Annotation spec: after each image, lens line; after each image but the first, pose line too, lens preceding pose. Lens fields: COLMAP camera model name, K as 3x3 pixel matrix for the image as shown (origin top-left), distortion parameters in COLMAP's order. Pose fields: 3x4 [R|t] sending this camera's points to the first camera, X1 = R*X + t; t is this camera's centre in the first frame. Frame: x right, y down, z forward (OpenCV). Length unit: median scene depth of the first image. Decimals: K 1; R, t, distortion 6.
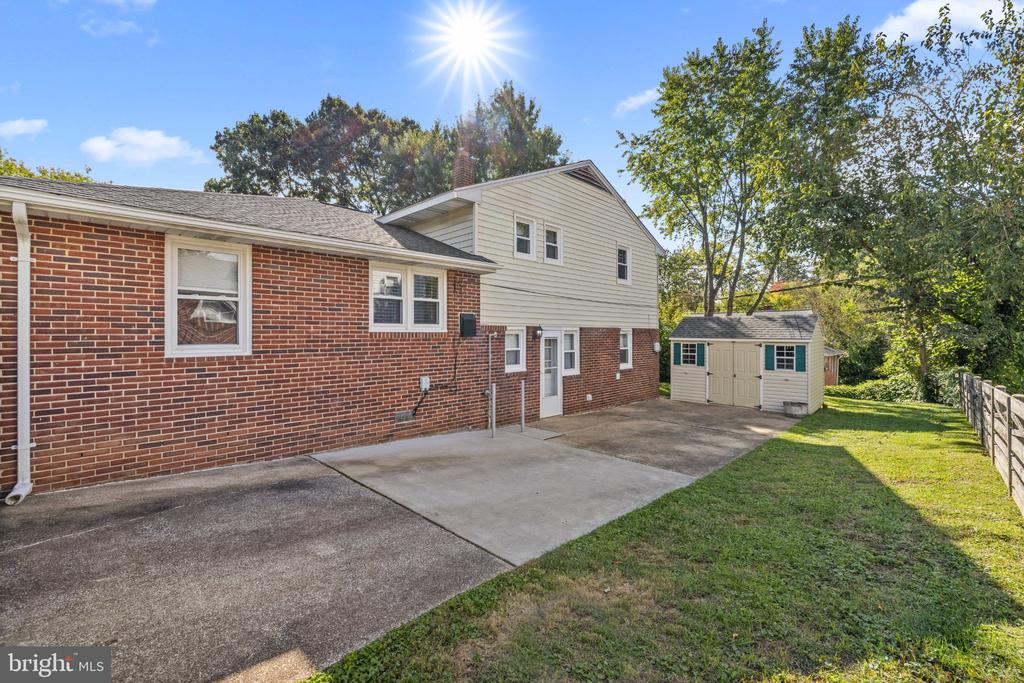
lens RADIAL K [[428.6, 0, 512.4], [0, 428.6, 317.0], [0, 0, 1]] dist [-0.000038, 0.000099]
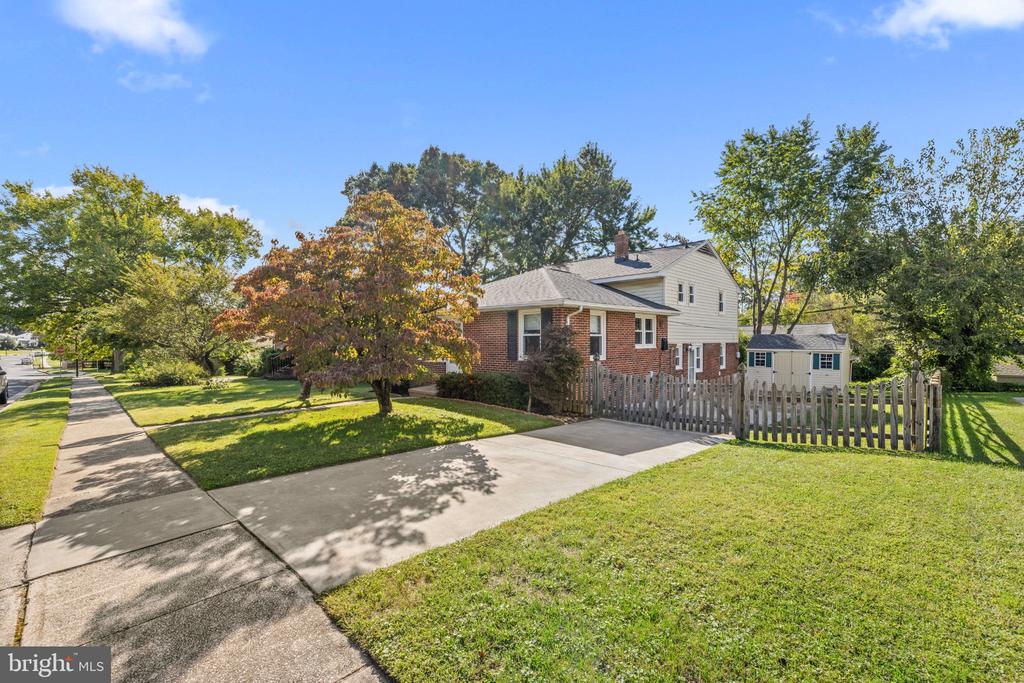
lens RADIAL K [[430.7, 0, 514.2], [0, 430.7, 337.5], [0, 0, 1]] dist [-0.001387, 0.000083]
pose [[0.999960, -0.003335, -0.008310, -0.472401], [0.003602, 0.999470, 0.032343, -0.045915], [0.008198, -0.032371, 0.999442, -0.561980]]
